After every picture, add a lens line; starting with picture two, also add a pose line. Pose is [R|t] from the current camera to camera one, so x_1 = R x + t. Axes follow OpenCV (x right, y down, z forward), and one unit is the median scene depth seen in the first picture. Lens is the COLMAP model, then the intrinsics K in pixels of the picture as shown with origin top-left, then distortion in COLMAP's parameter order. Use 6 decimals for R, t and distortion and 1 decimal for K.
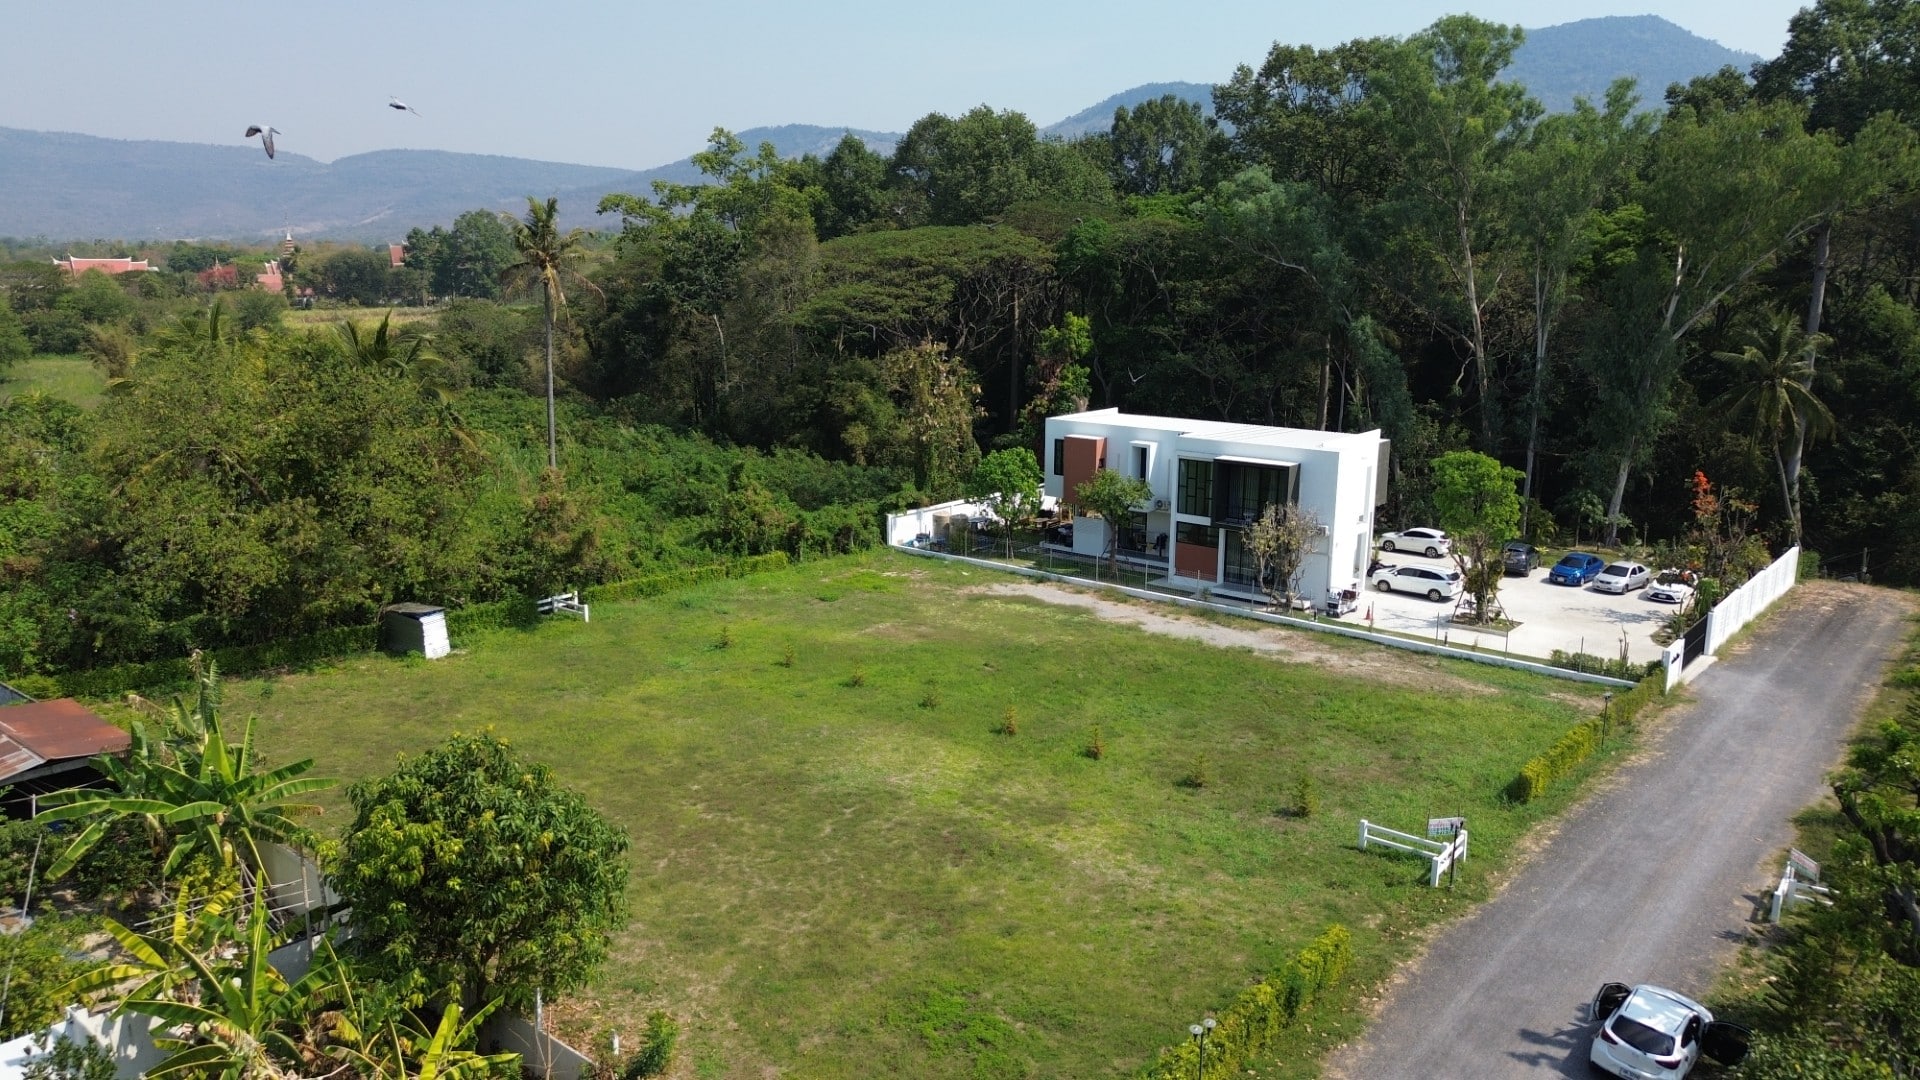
lens RADIAL K [[1353.0, 0, 967.6], [0, 1353.0, 534.3], [0, 0, 1]] dist [0.072632, -0.077496]
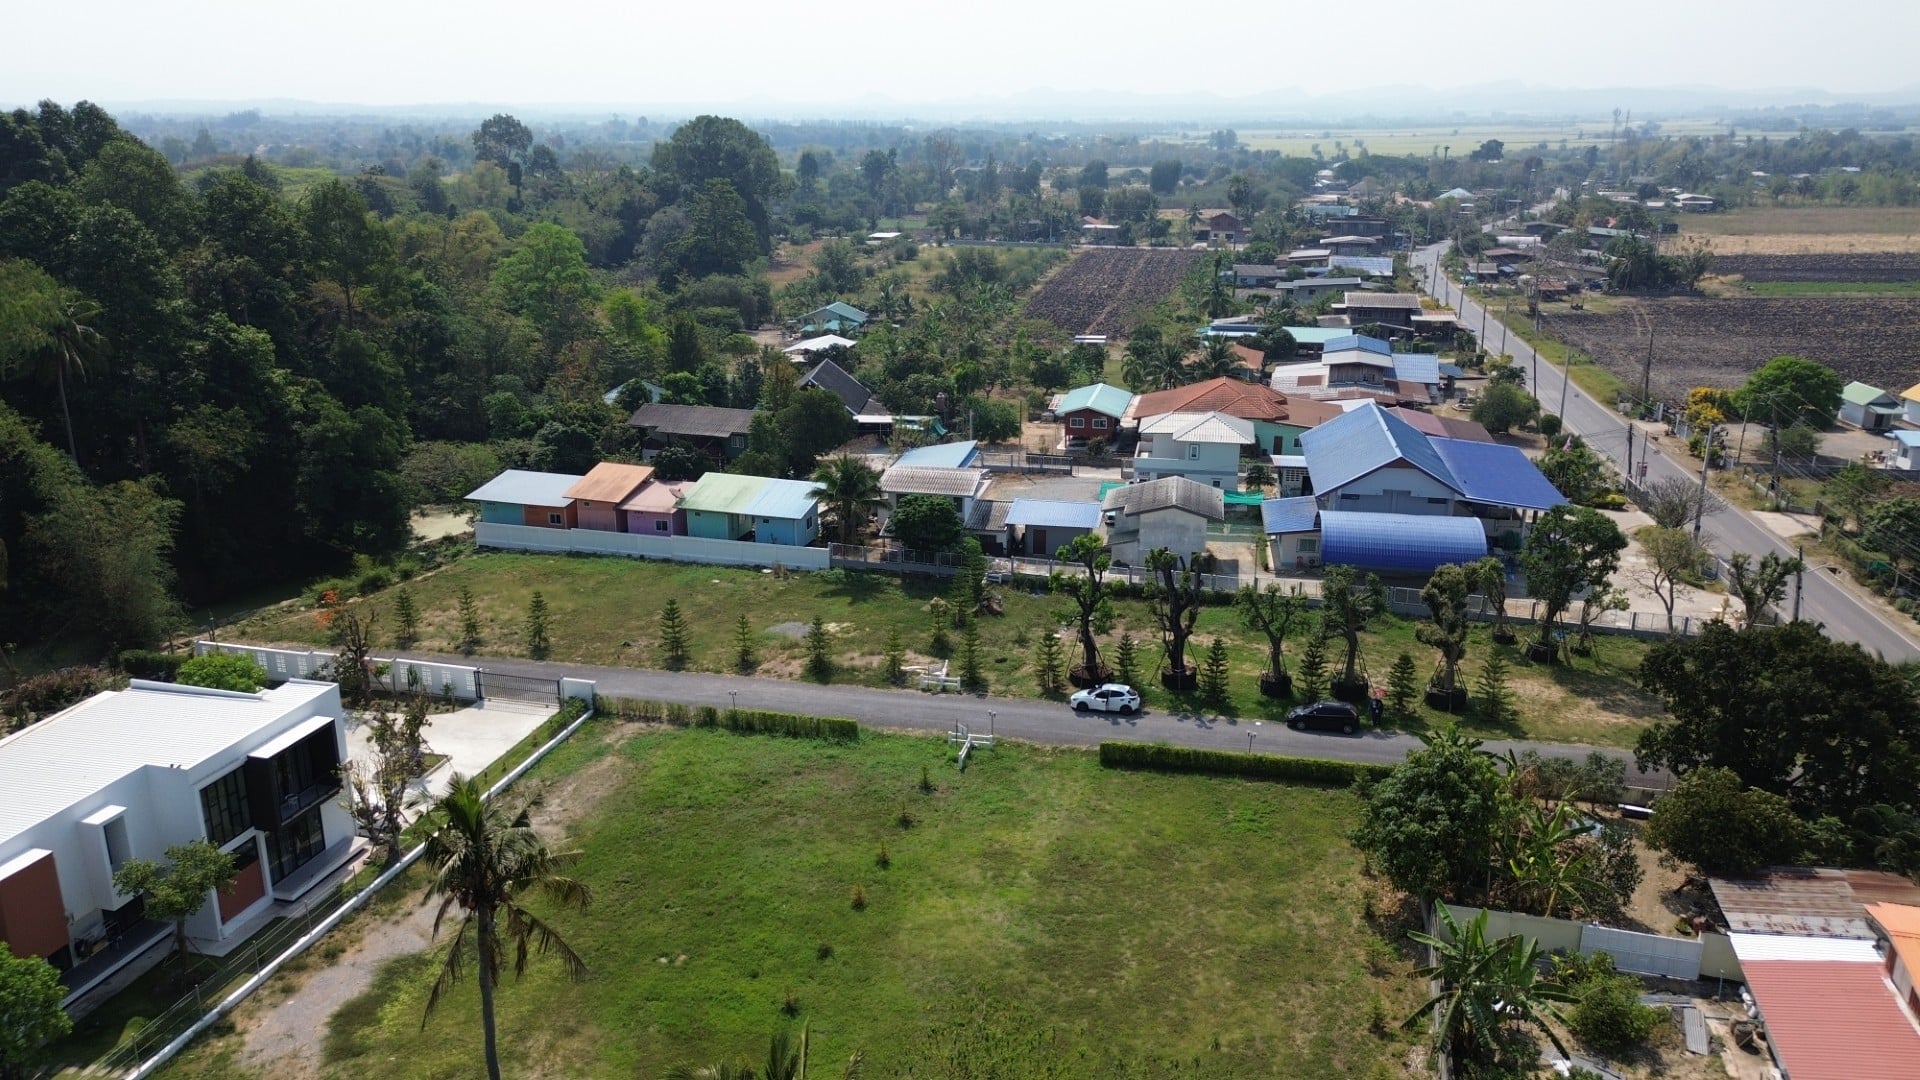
lens RADIAL K [[1358.7, 0, 960.0], [0, 1358.7, 540.0], [0, 0, 1]] dist [0.064755, -0.070200]
pose [[-0.421338, -0.272741, 0.864920, -0.642201], [0.169896, 0.913084, 0.370692, -0.389377], [-0.890848, 0.303133, -0.338379, 0.802447]]
